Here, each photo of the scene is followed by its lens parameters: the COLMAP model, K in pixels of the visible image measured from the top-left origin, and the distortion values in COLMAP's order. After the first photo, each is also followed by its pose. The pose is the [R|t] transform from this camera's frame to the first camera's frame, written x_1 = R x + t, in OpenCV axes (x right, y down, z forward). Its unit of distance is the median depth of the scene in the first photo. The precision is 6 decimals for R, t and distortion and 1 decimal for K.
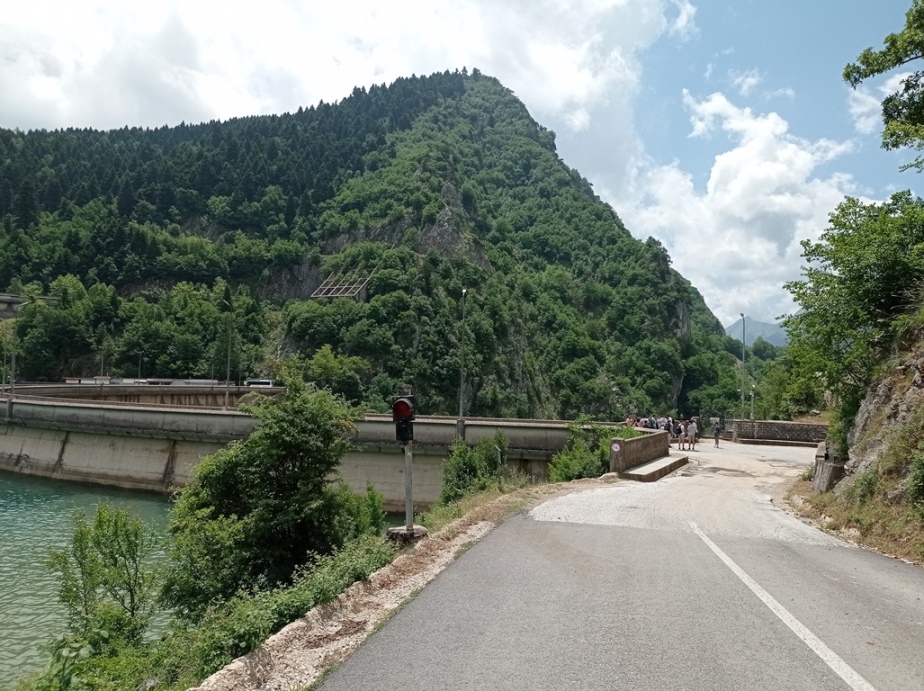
lens RADIAL K [[689.8, 0, 465.2], [0, 689.8, 350.3], [0, 0, 1]] dist [0.049229, -0.041120]
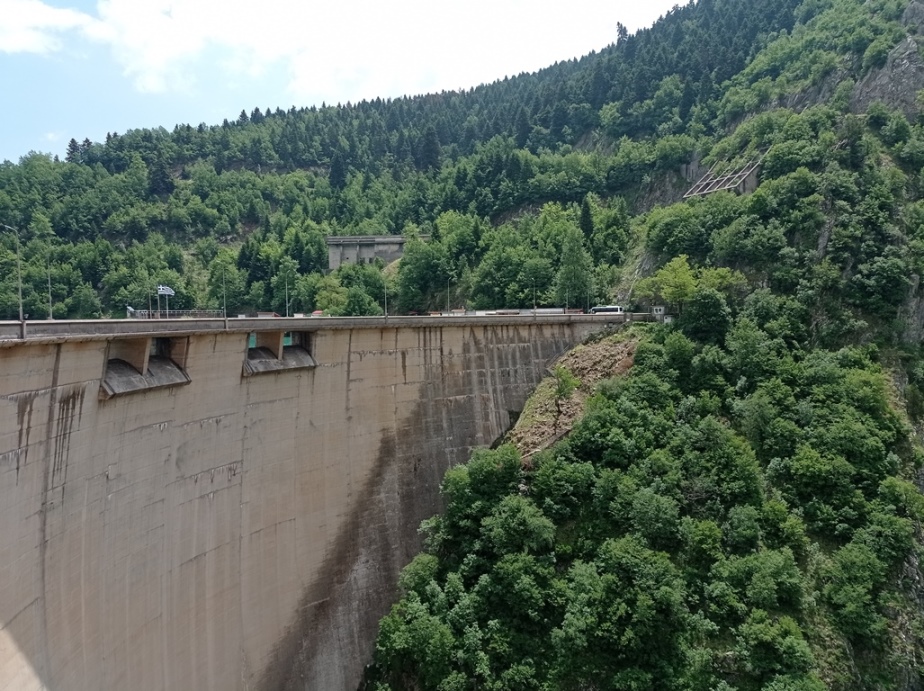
lens RADIAL K [[676.0, 0, 497.3], [0, 676.0, 345.8], [0, 0, 1]] dist [0.032744, -0.010275]
pose [[0.781059, -0.008730, -0.624396, 0.089739], [0.062341, 0.995997, 0.064057, 0.026977], [0.621337, -0.088958, 0.778477, 0.261675]]
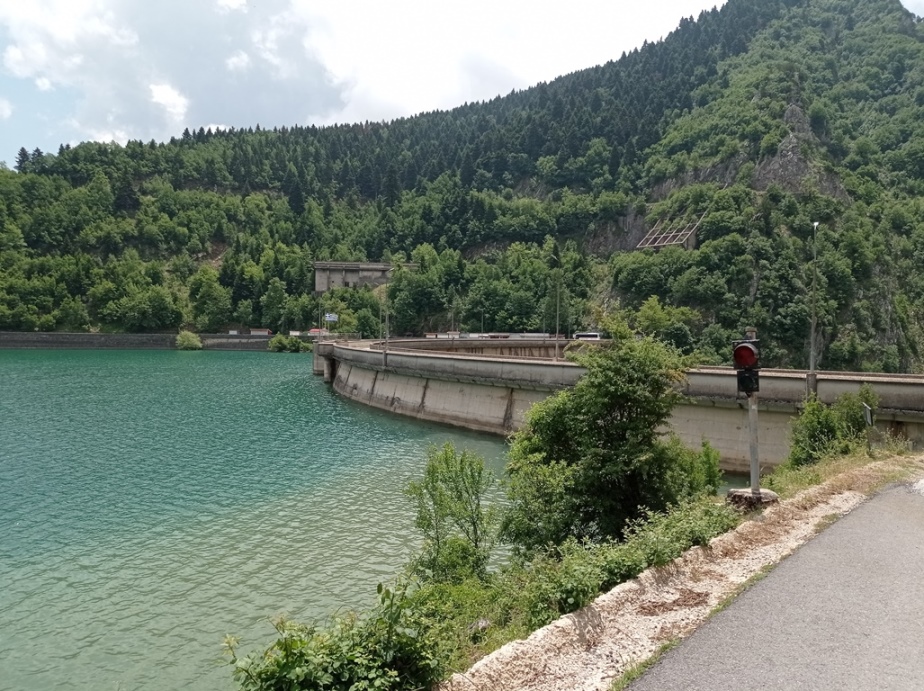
lens RADIAL K [[689.8, 0, 465.2], [0, 689.8, 350.3], [0, 0, 1]] dist [0.049229, -0.041120]
pose [[0.894268, -0.002517, -0.447525, -0.000916], [0.032951, 0.997640, 0.060234, 0.000889], [0.446318, -0.068611, 0.892240, 0.004084]]
